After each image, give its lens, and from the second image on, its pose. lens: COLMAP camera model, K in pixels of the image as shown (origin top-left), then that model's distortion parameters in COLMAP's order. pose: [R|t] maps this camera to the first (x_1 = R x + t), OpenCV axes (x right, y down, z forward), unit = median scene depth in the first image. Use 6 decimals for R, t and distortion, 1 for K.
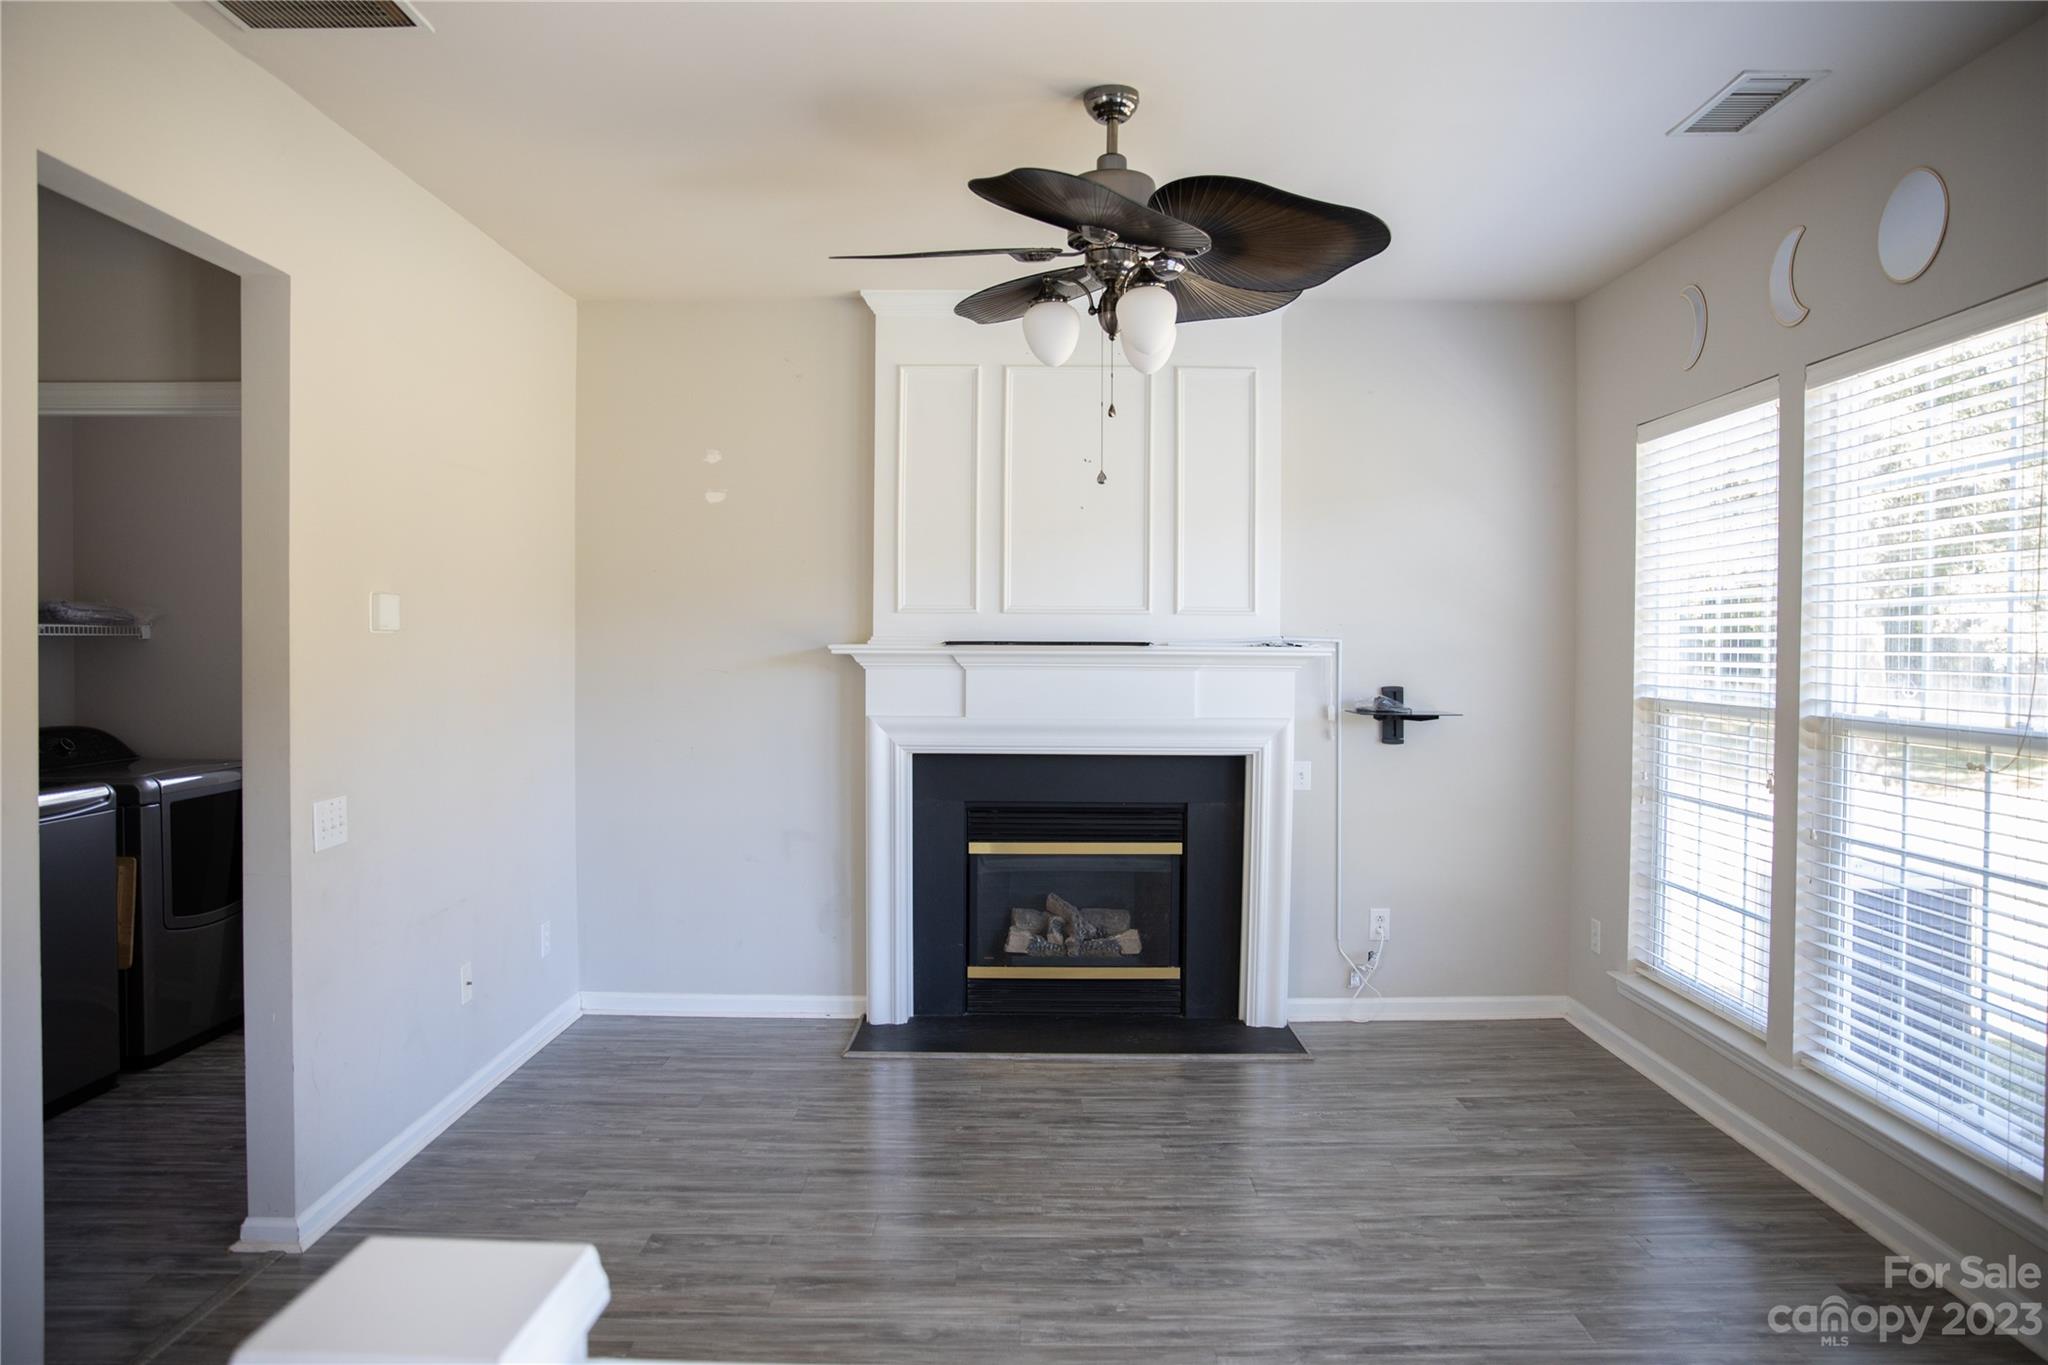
lens RADIAL K [[1426.6, 0, 1024.0], [0, 1426.6, 682.5], [0, 0, 1]] dist [-0.115392, 0.097961]
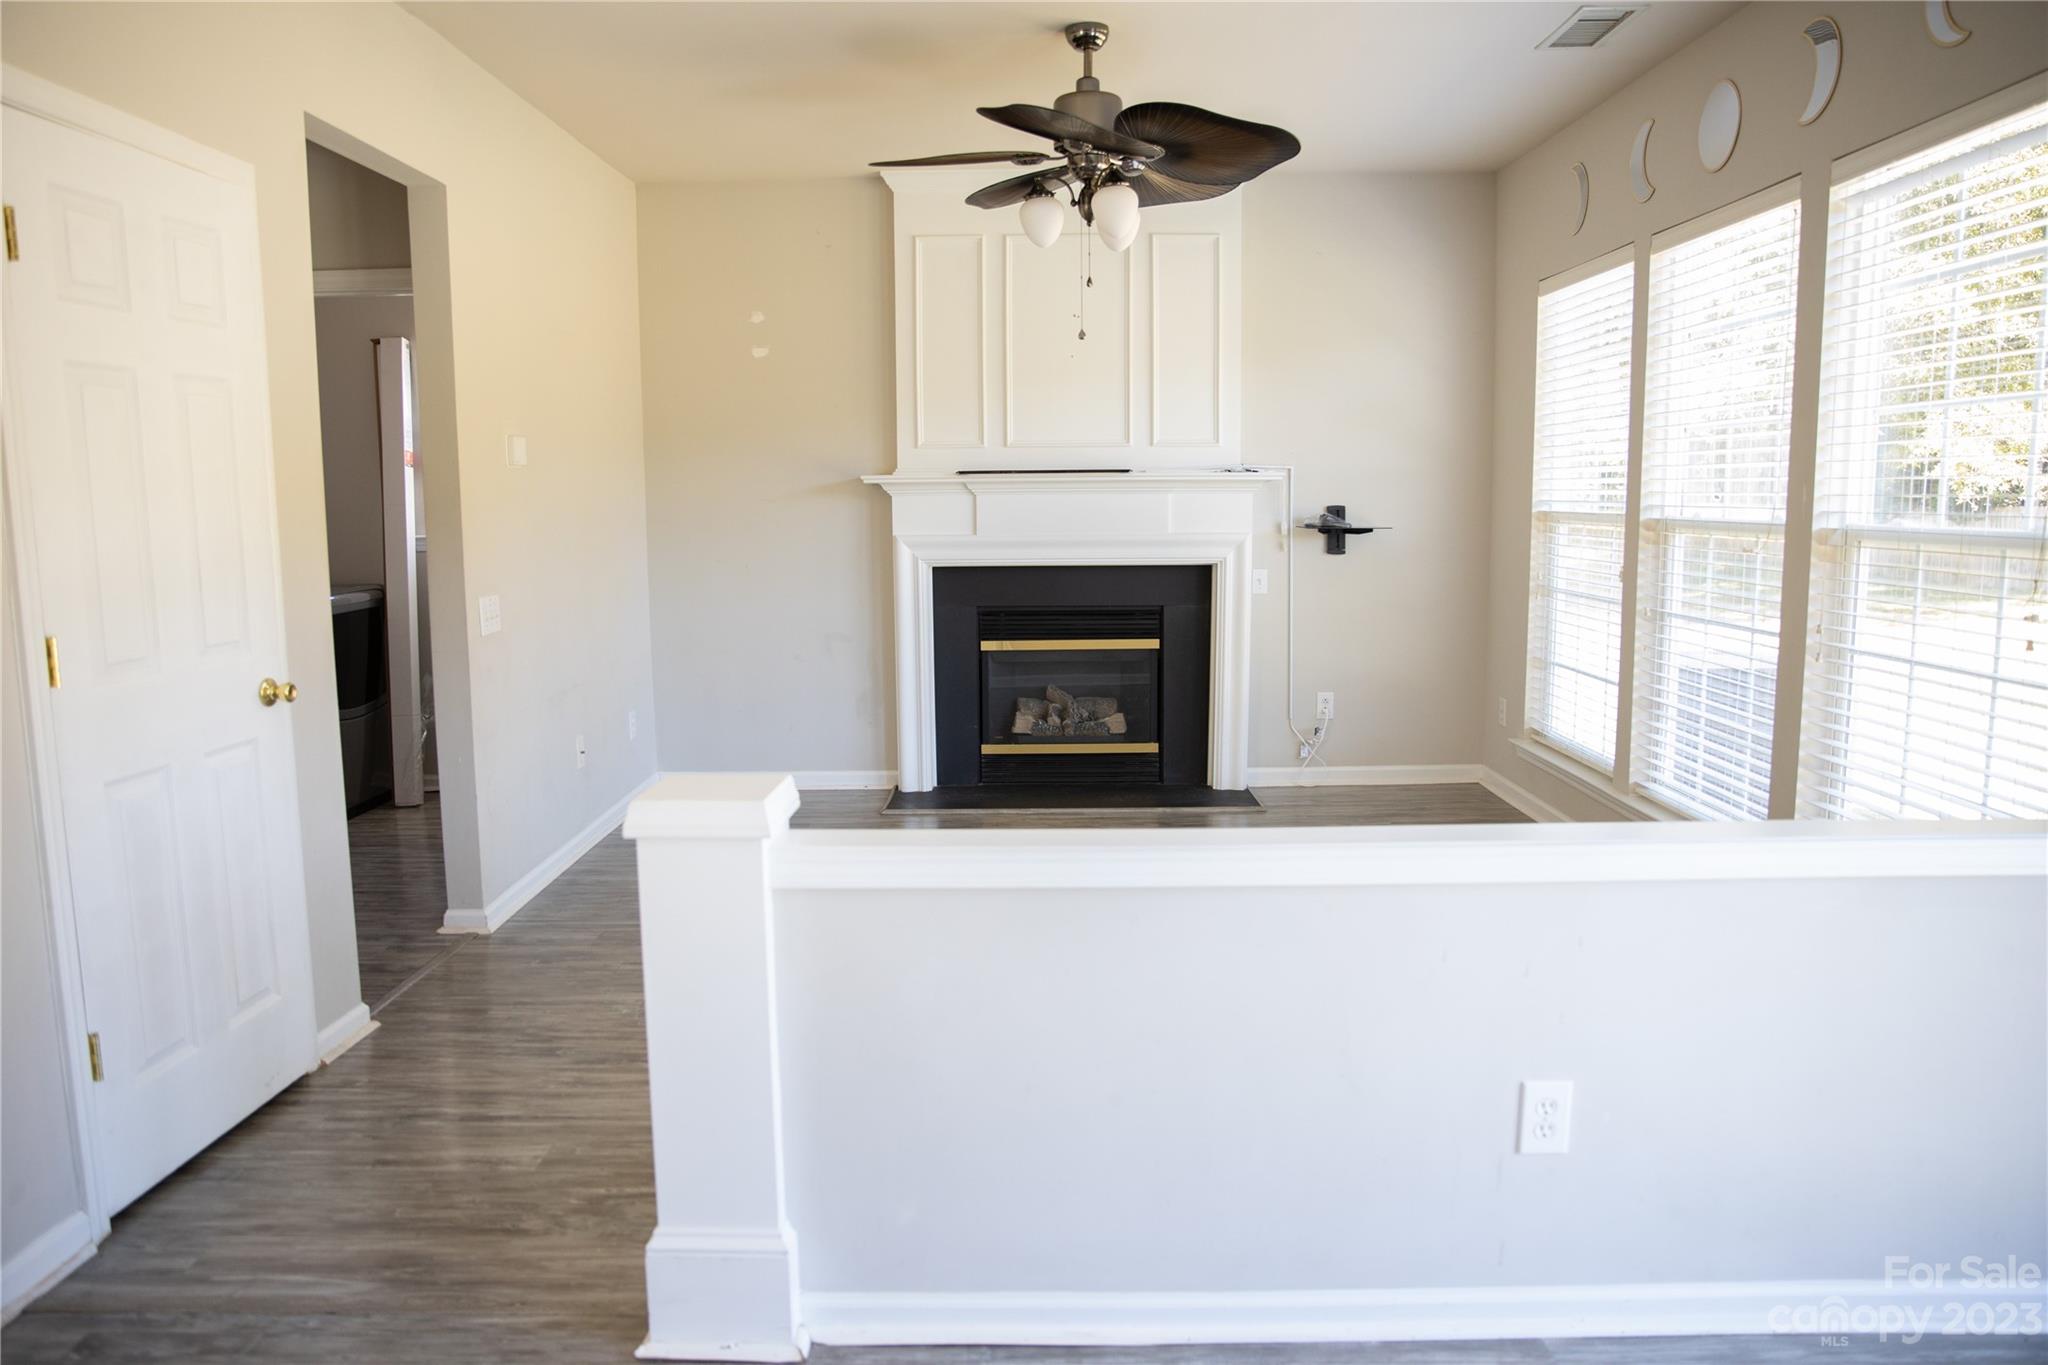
lens RADIAL K [[1426.6, 0, 1024.0], [0, 1426.6, 682.5], [0, 0, 1]] dist [-0.115392, 0.097961]
pose [[0.999897, -0.014164, -0.002416, -0.000033], [0.014340, 0.994317, 0.105487, 0.023562], [0.000908, -0.105511, 0.994418, -0.215923]]
